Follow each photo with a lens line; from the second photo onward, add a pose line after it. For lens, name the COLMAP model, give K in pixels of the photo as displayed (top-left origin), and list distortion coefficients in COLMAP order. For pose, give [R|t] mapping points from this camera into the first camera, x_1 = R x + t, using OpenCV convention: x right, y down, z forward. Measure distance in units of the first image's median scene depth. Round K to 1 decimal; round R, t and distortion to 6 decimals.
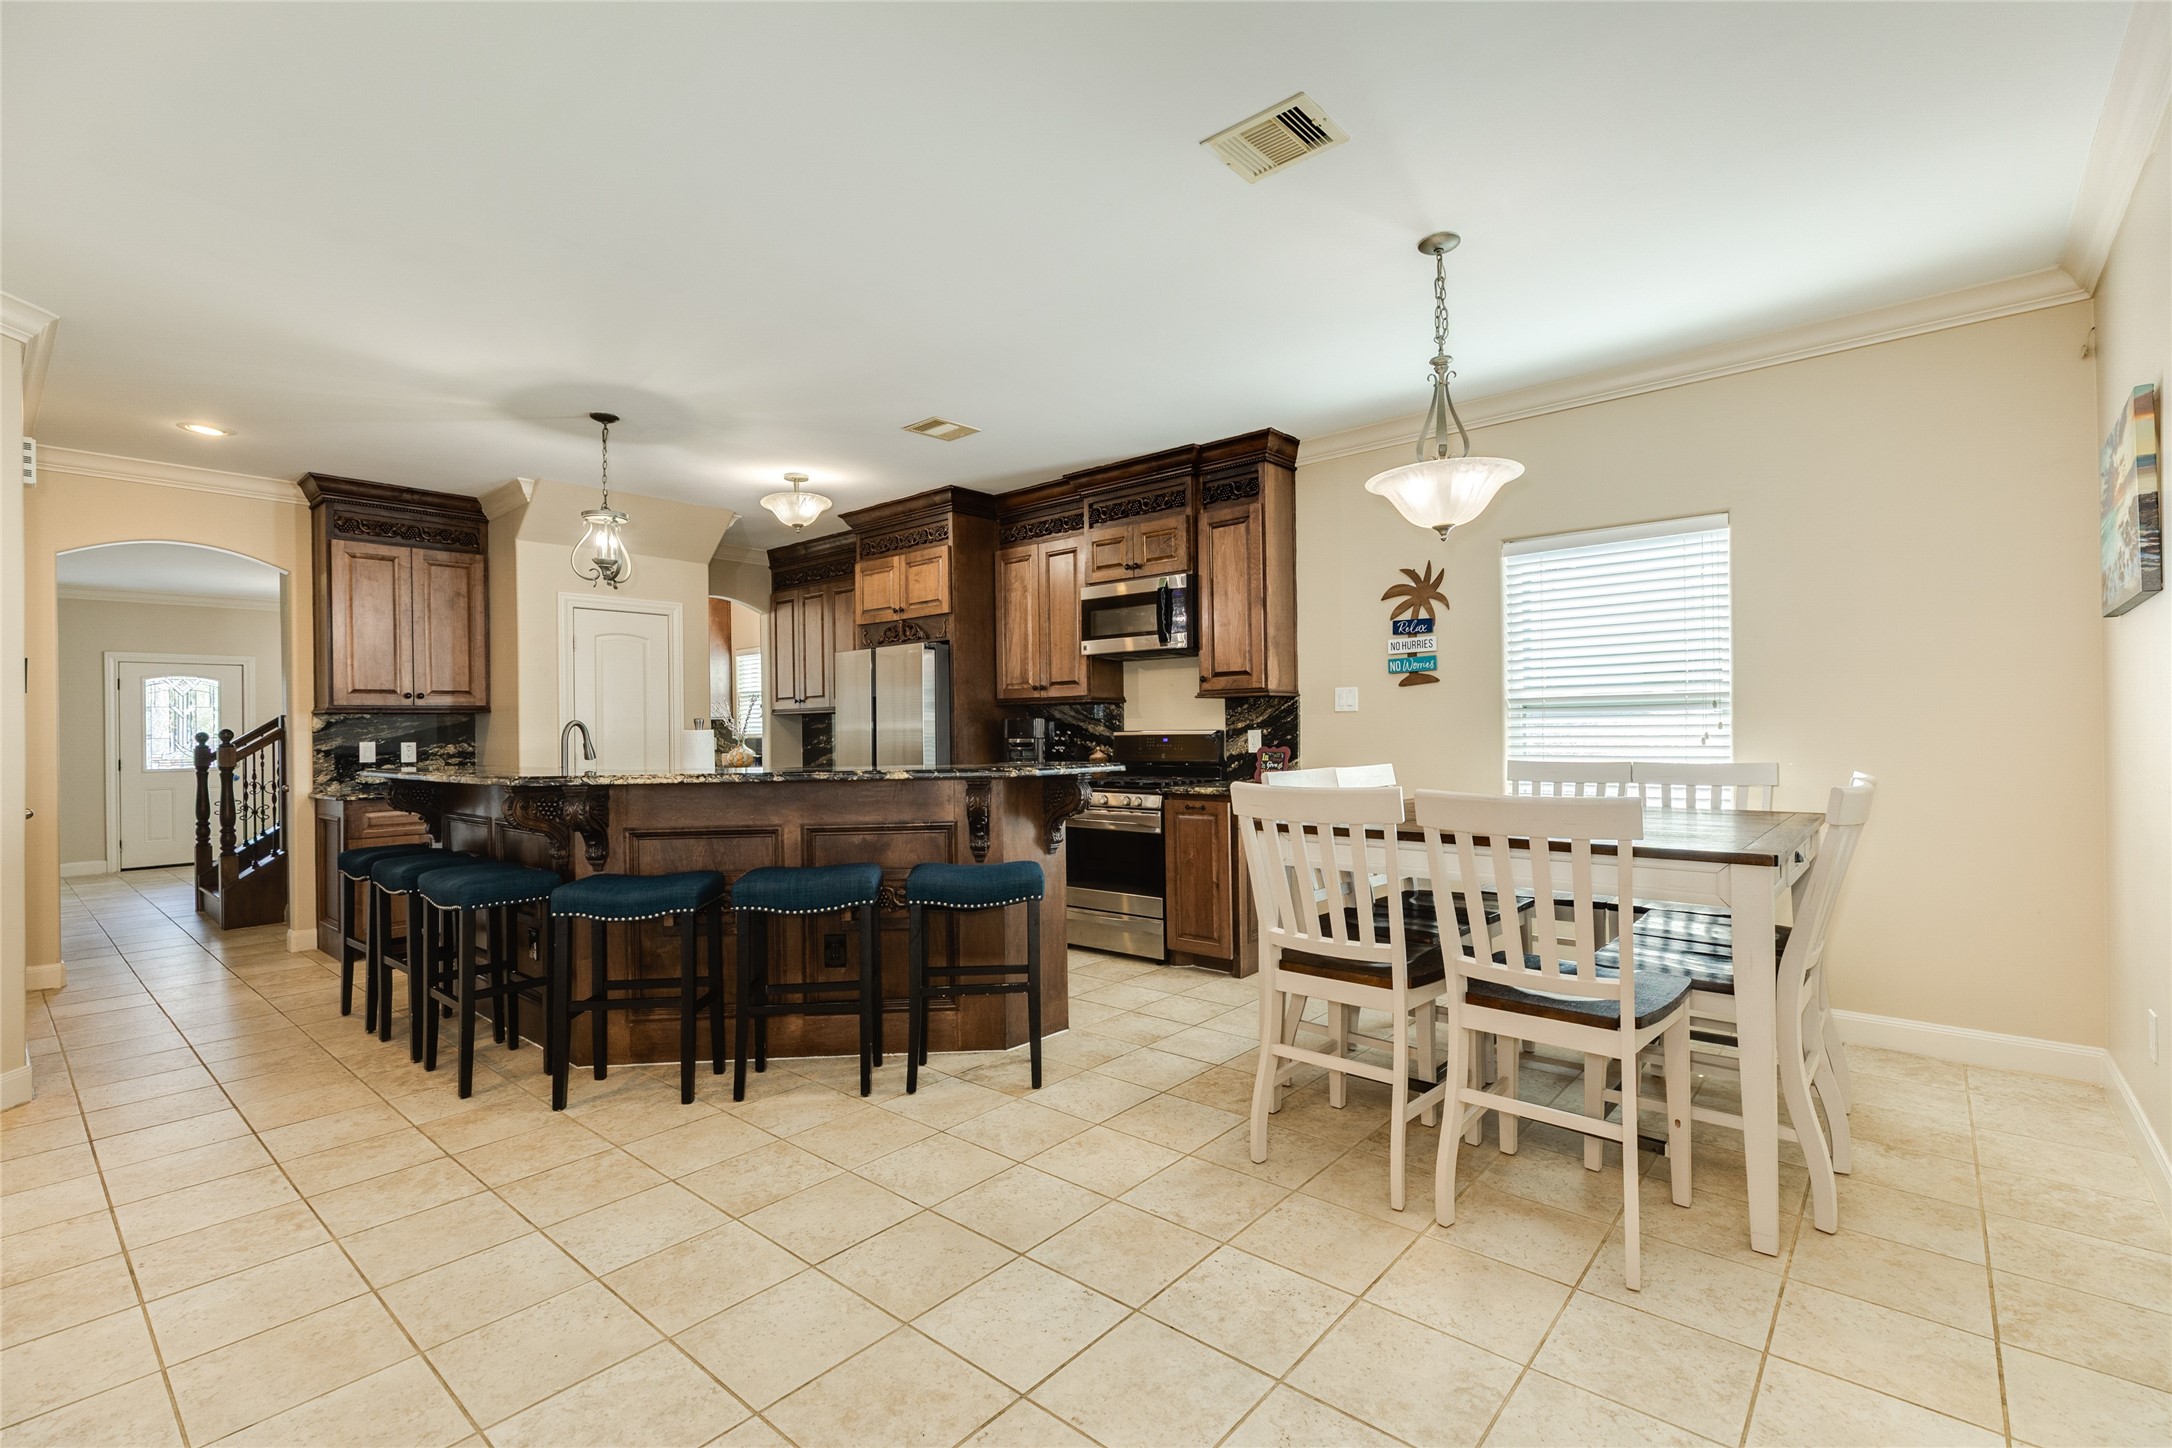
lens RADIAL K [[968.6, 0, 1087.3], [0, 968.6, 720.0], [0, 0, 1]] dist [0.004789, -0.000431]
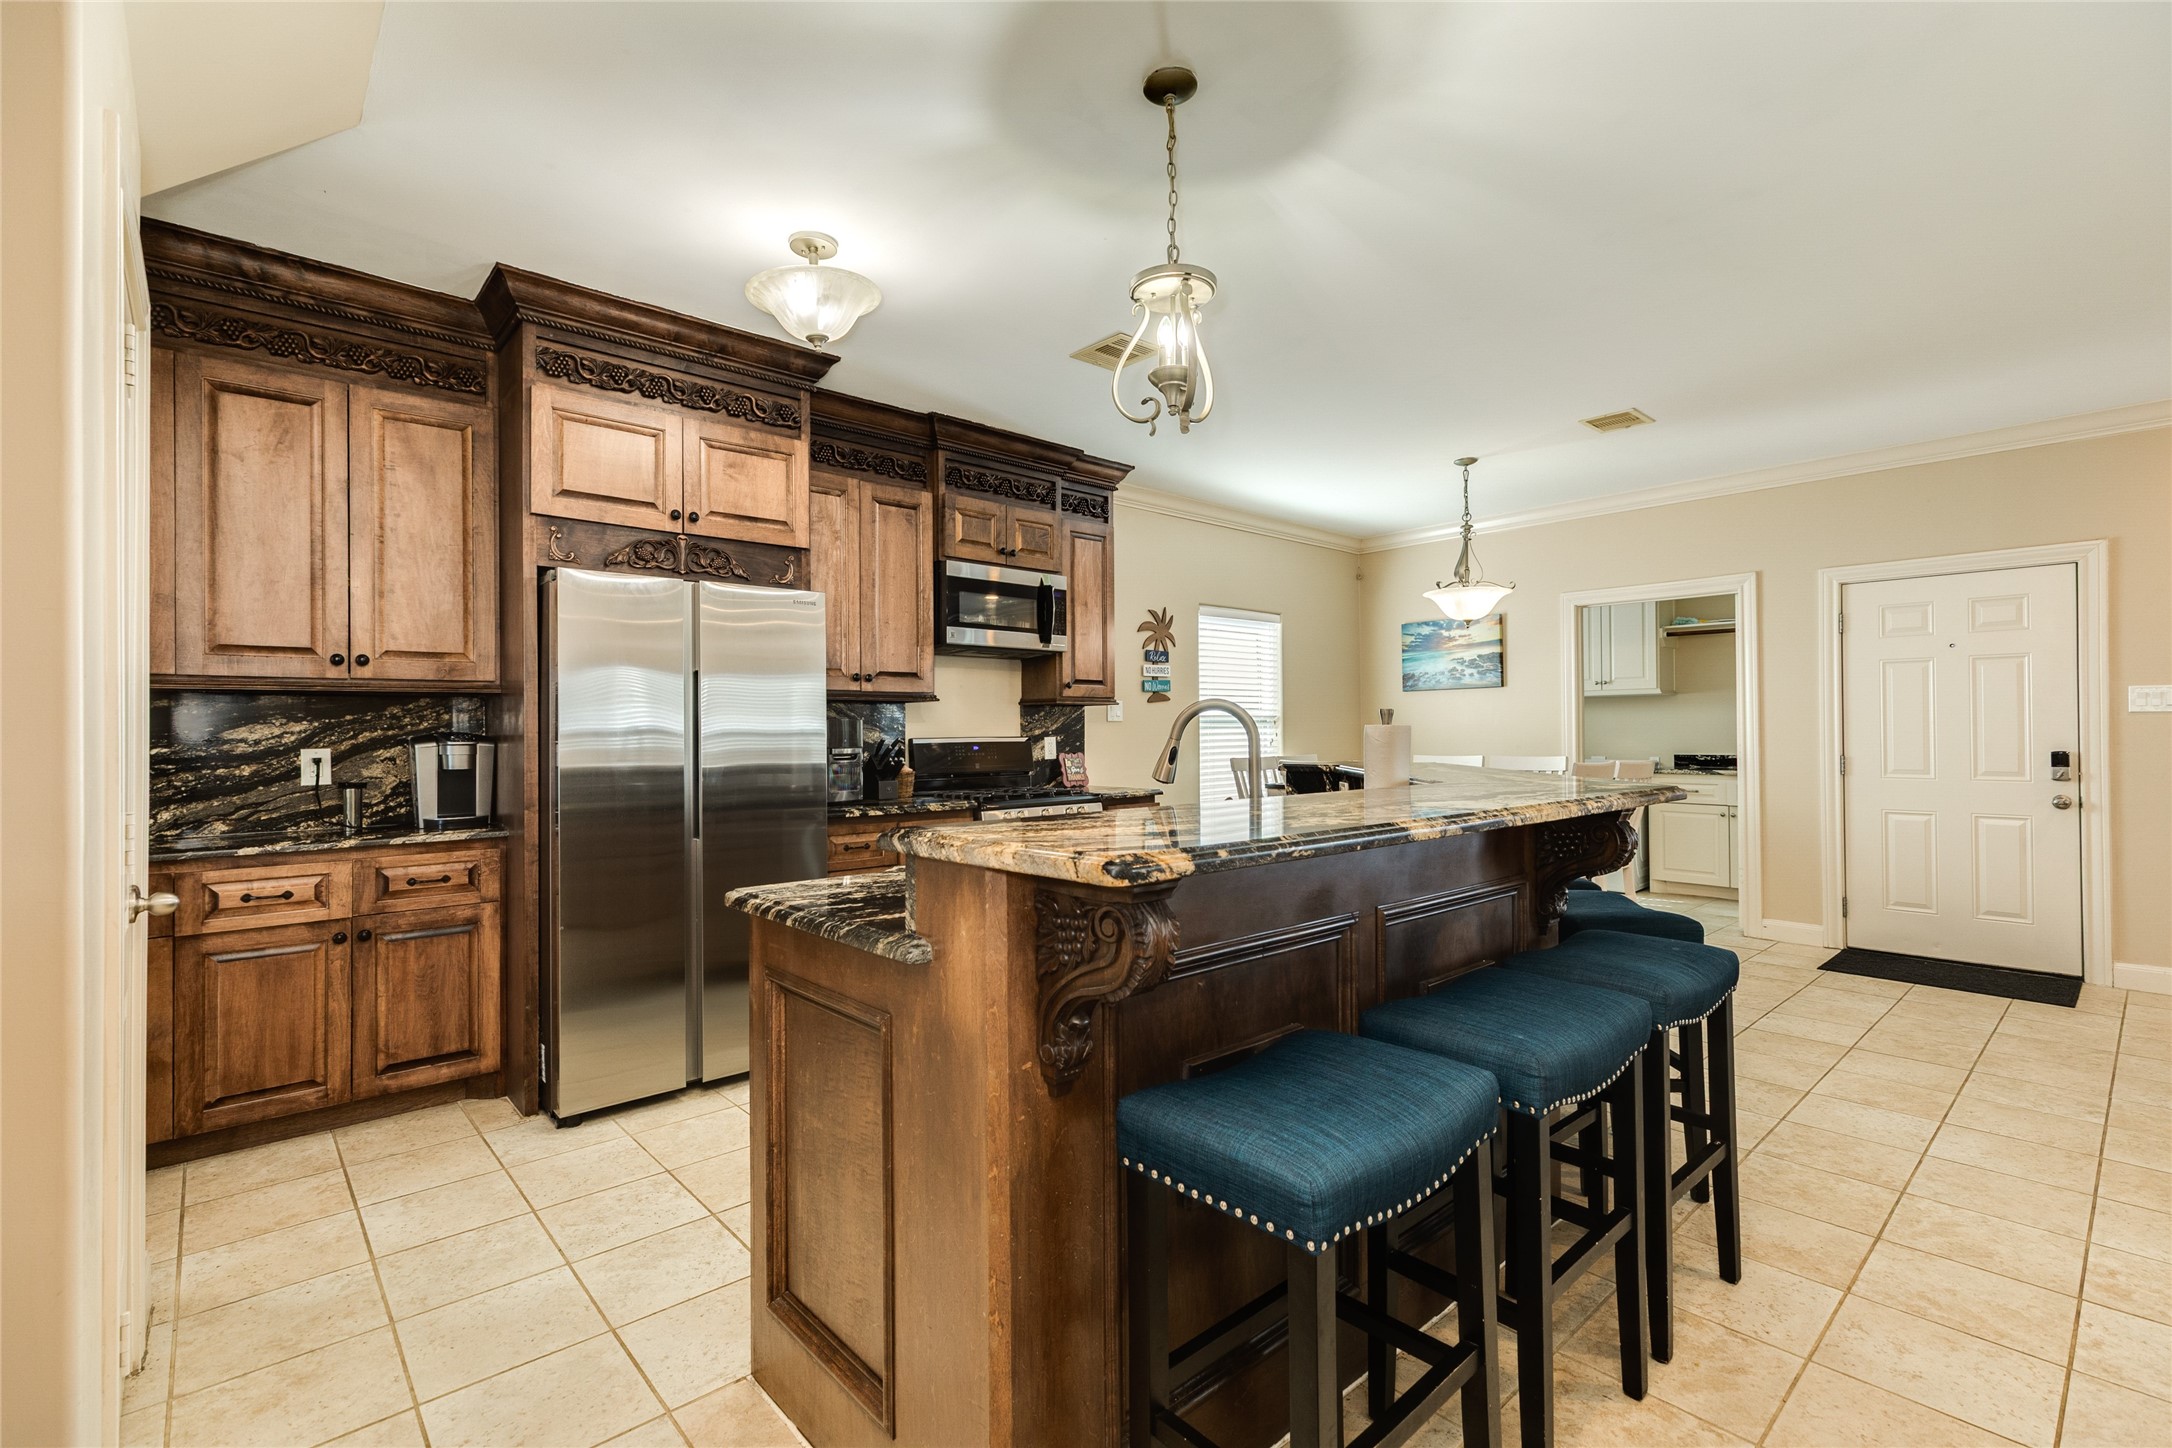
lens RADIAL K [[968.6, 0, 1082.1], [0, 968.6, 715.9], [0, 0, 1]] dist [0.004789, -0.000431]
pose [[0.127650, 0.030991, 0.991335, -0.883654], [-0.003283, 0.999519, -0.030824, 0.020580], [-0.991814, 0.000680, 0.127690, 0.879138]]
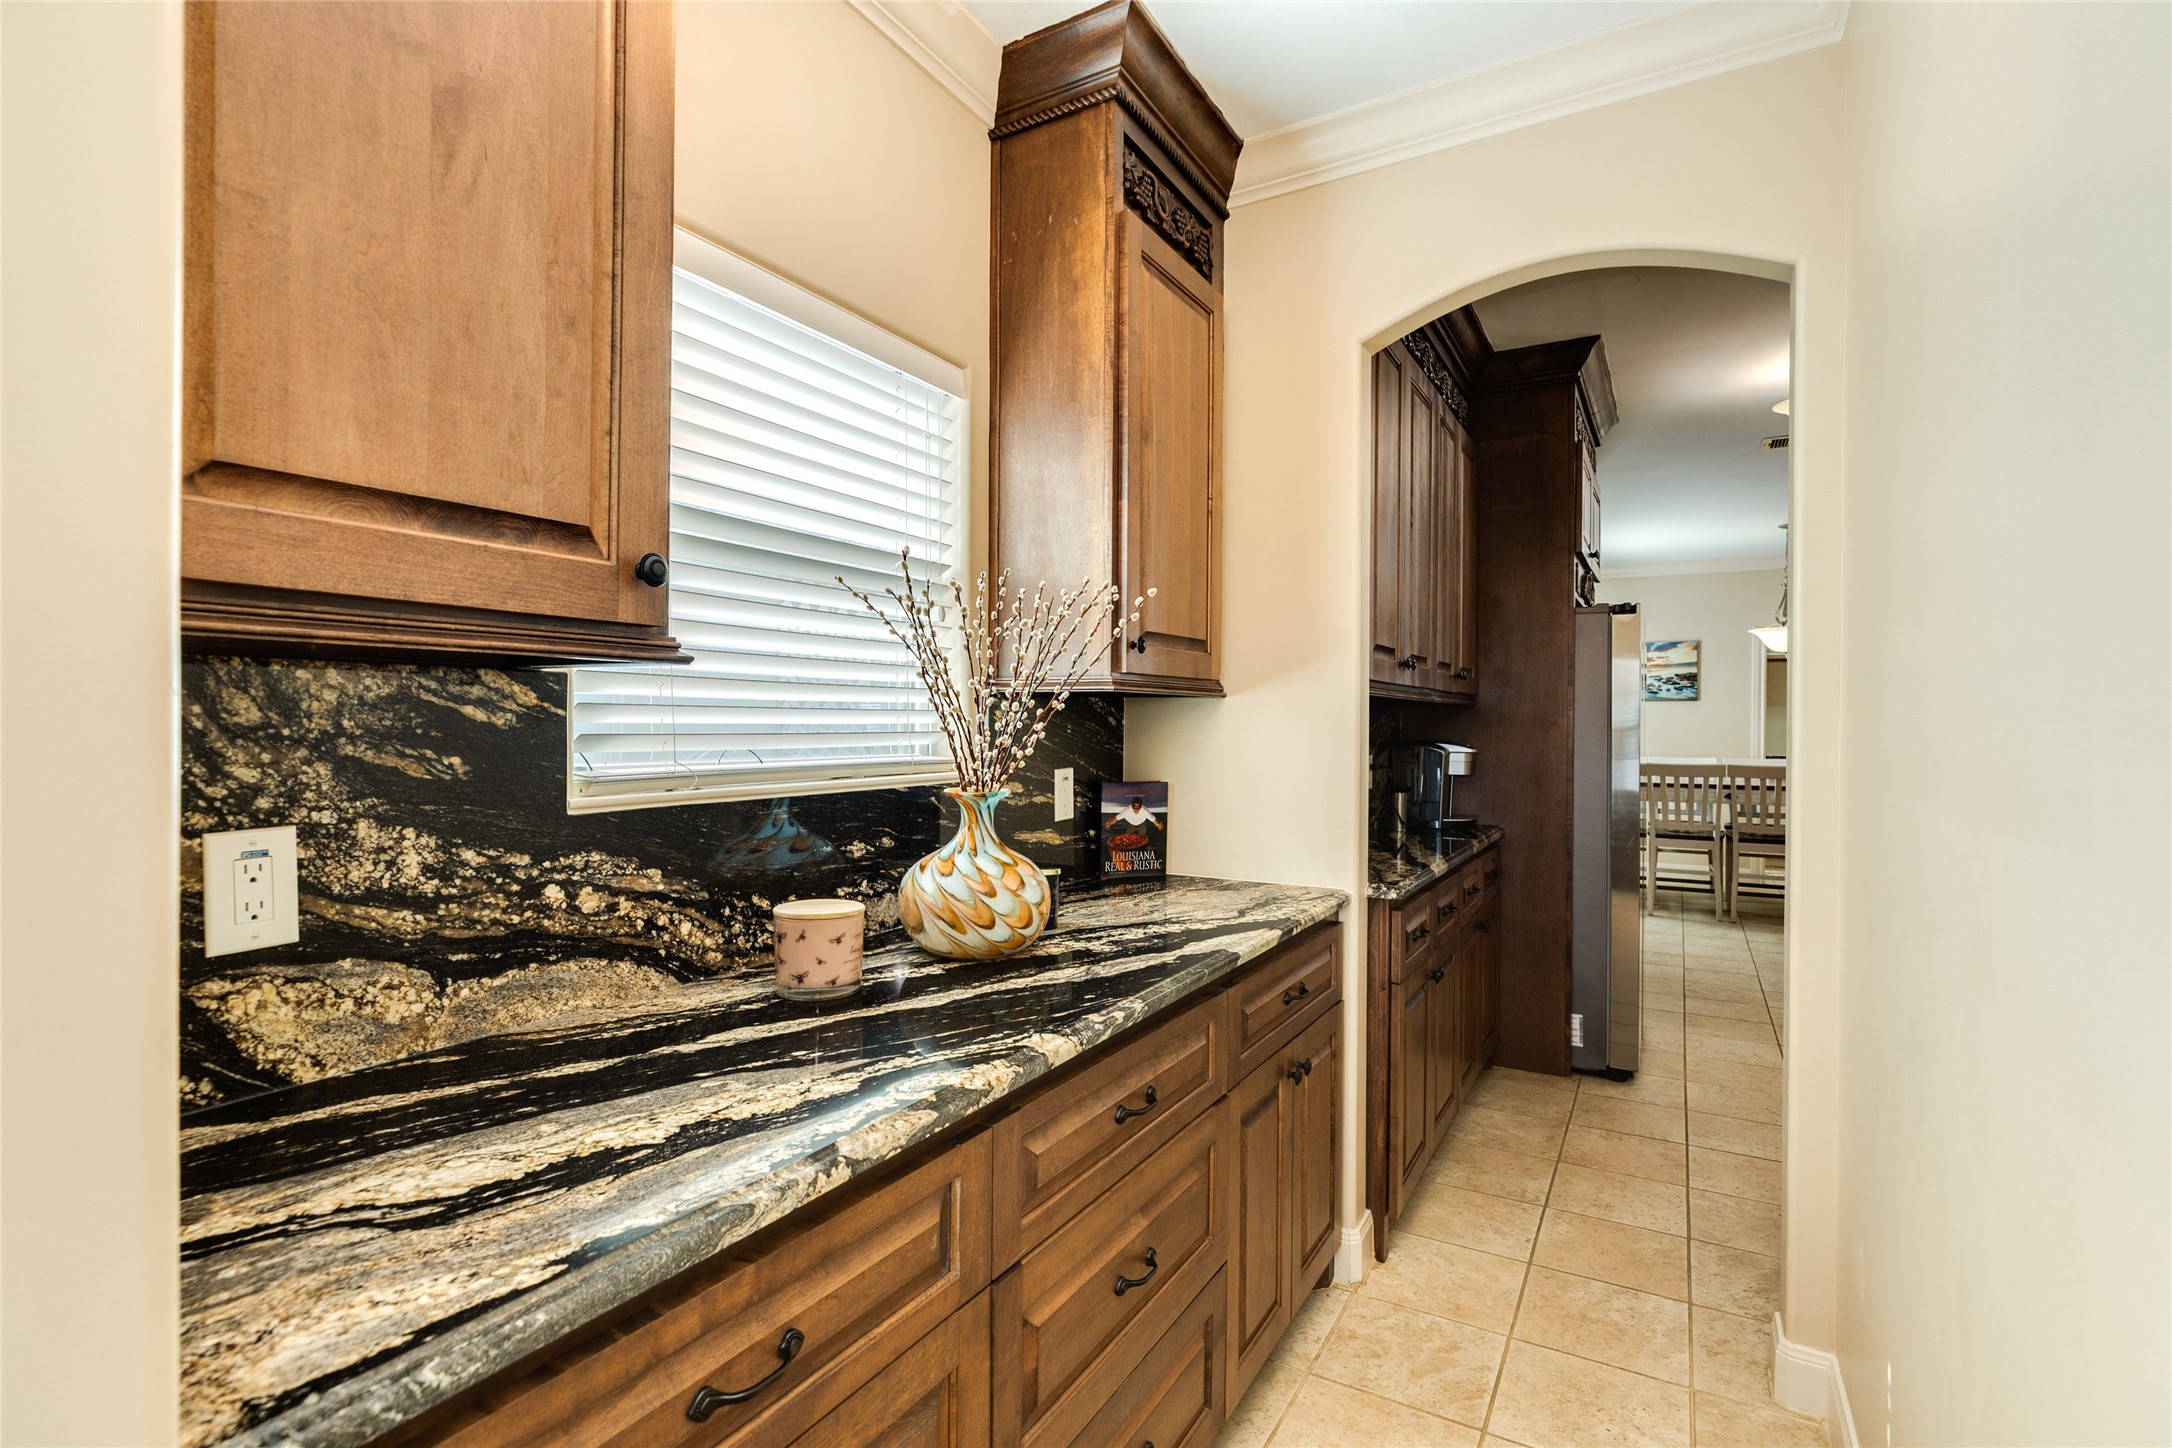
lens RADIAL K [[968.6, 0, 1091.8], [0, 968.6, 725.1], [0, 0, 1]] dist [0.004789, -0.000431]
pose [[-0.170024, 0.012905, 0.985355, -0.924890], [-0.007941, 0.999864, -0.014465, 0.010516], [-0.985408, -0.010284, -0.169899, 1.759894]]
